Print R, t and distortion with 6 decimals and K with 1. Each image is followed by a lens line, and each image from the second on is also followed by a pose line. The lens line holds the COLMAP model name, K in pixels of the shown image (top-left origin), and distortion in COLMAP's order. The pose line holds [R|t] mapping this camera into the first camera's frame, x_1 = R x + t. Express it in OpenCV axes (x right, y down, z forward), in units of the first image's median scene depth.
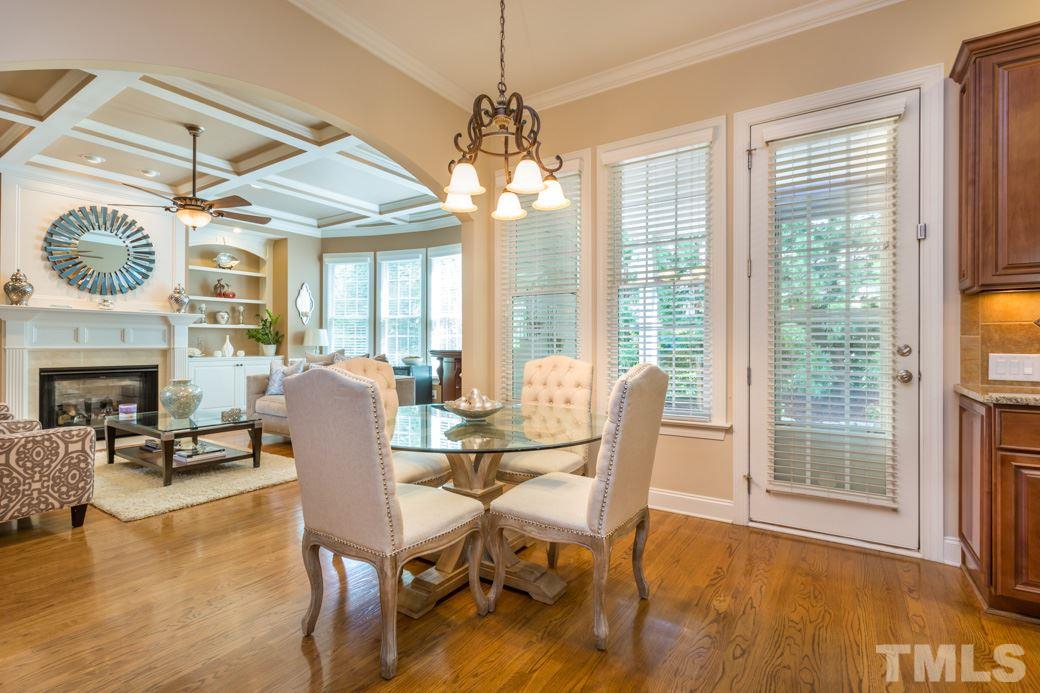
lens RADIAL K [[503.2, 0, 520.9], [0, 503.2, 342.6], [0, 0, 1]] dist [-0.001041, -0.000548]
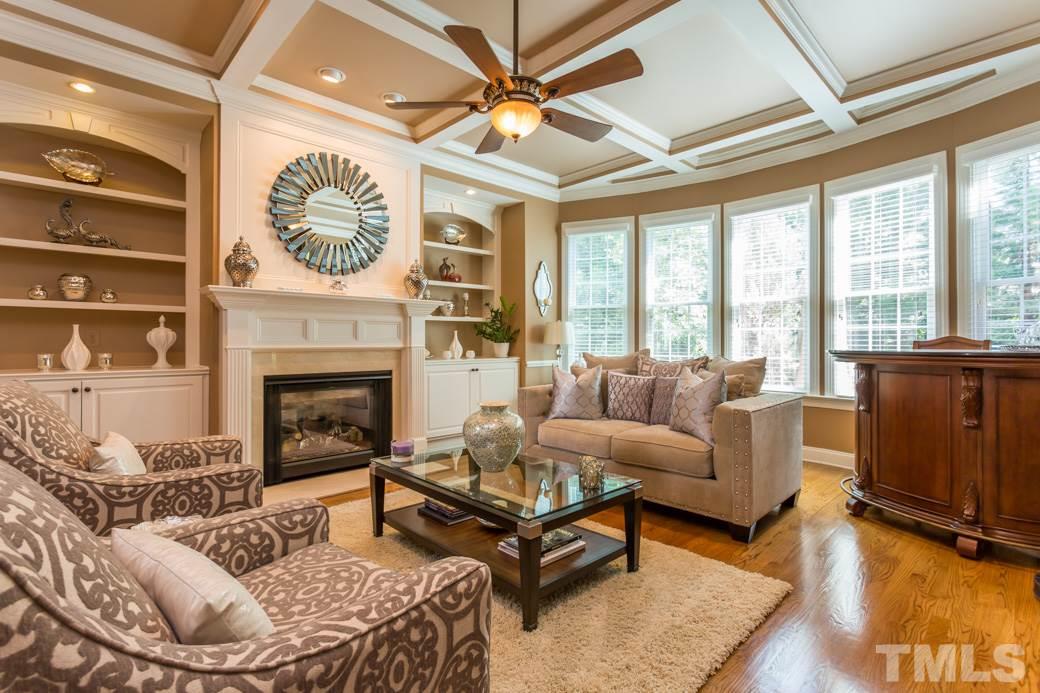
lens RADIAL K [[503.2, 0, 520.9], [0, 503.2, 342.6], [0, 0, 1]] dist [-0.001041, -0.000548]
pose [[0.975153, -0.000644, -0.221532, -0.427698], [0.001650, 0.999989, 0.004359, 0.000960], [0.221527, -0.004617, 0.975143, 0.367206]]
